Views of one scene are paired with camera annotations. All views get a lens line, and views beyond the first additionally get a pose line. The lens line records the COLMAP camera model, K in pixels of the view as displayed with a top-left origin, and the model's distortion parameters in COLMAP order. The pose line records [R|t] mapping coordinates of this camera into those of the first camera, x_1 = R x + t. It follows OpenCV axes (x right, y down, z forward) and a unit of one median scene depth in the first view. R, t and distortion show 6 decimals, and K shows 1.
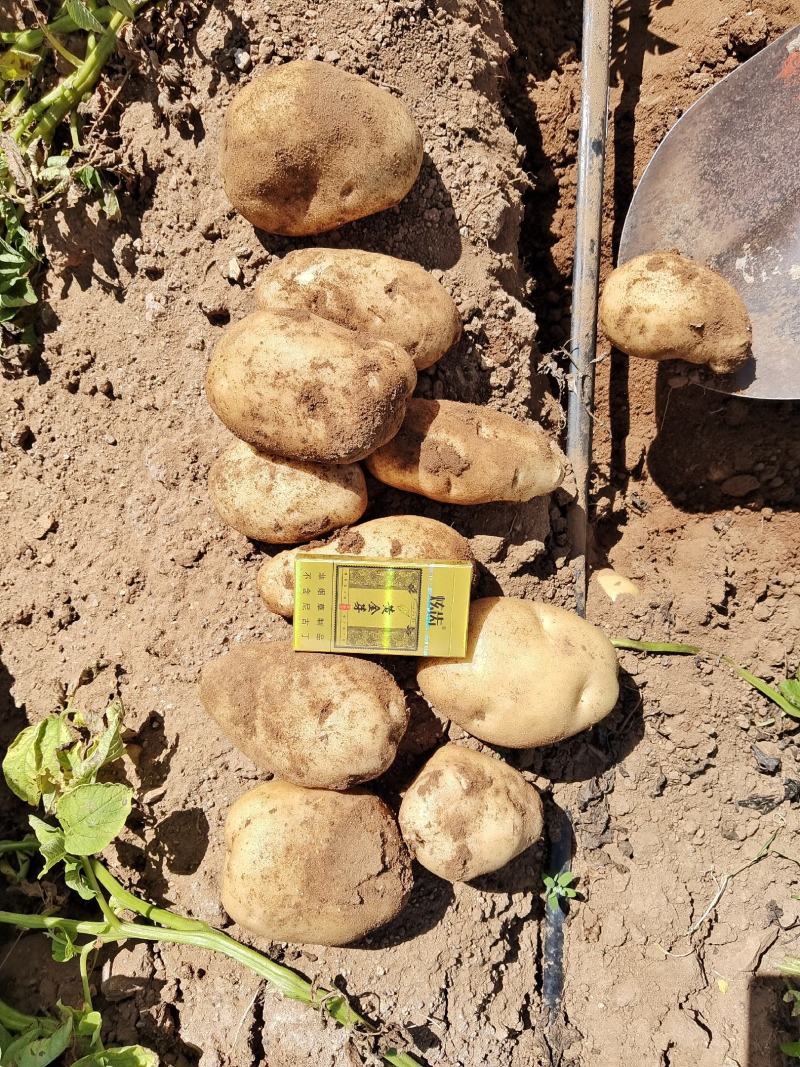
lens RADIAL K [[843.3, 0, 398.4], [0, 843.3, 534.0], [0, 0, 1]] dist [0.079382, -0.183556]
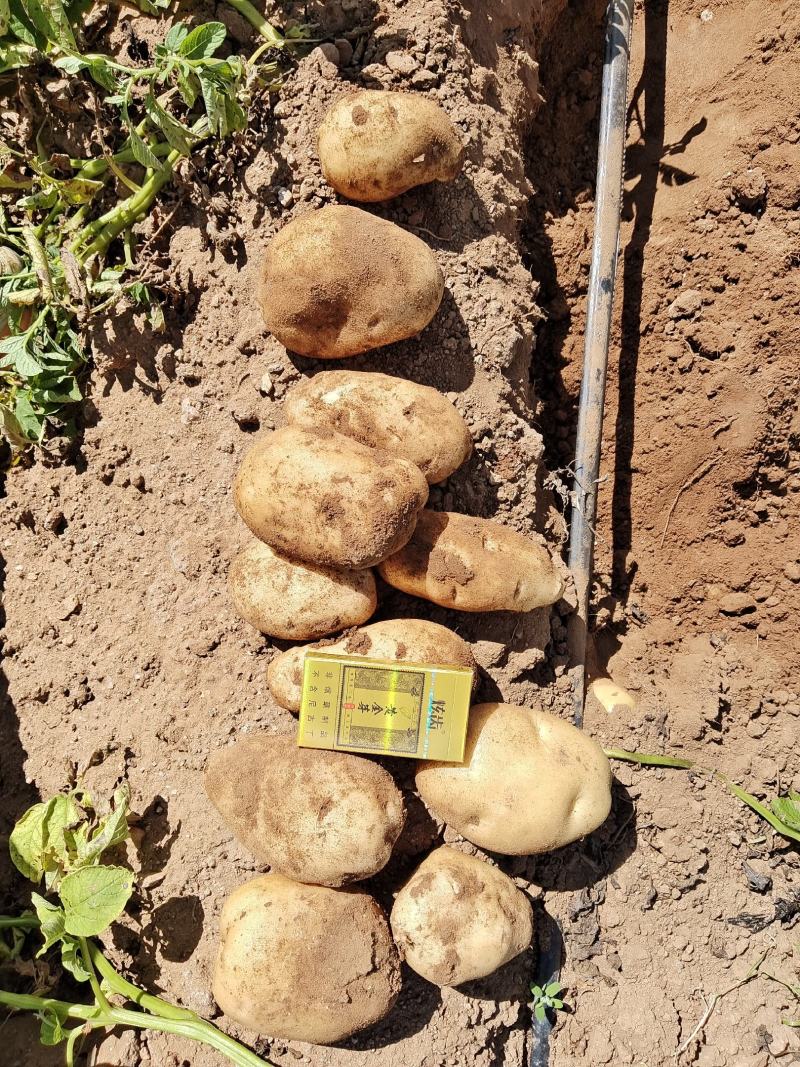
lens RADIAL K [[861.6, 0, 395.2], [0, 861.6, 519.1], [0, 0, 1]] dist [0.072695, -0.171015]
pose [[0.998526, 0.050586, -0.019649, 0.002077], [-0.052280, 0.993784, -0.098284, -0.037309], [0.014555, 0.099167, 0.994964, -0.078504]]
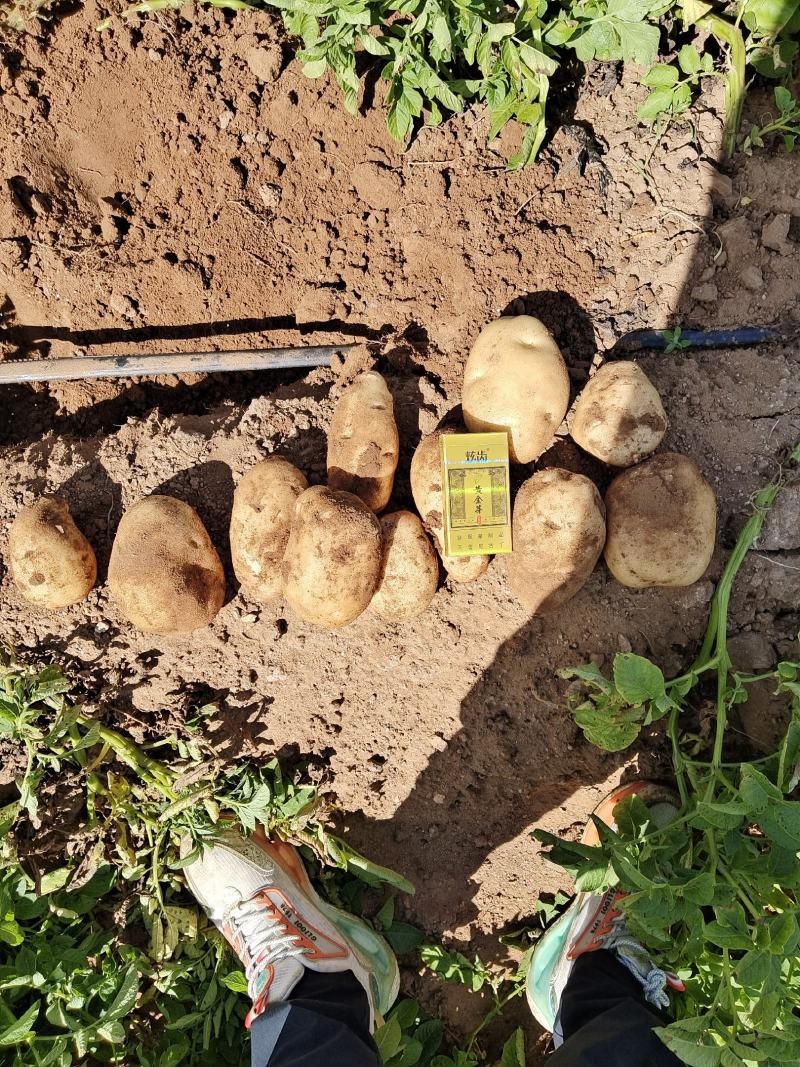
lens RADIAL K [[1043.3, 0, 402.1], [0, 1043.3, 578.9], [0, 0, 1]] dist [0.092238, -0.772929]
pose [[-0.093349, -0.987920, -0.123694, 0.062532], [0.995521, -0.094484, 0.003329, -0.054419], [-0.014976, -0.122829, 0.992315, -0.706792]]
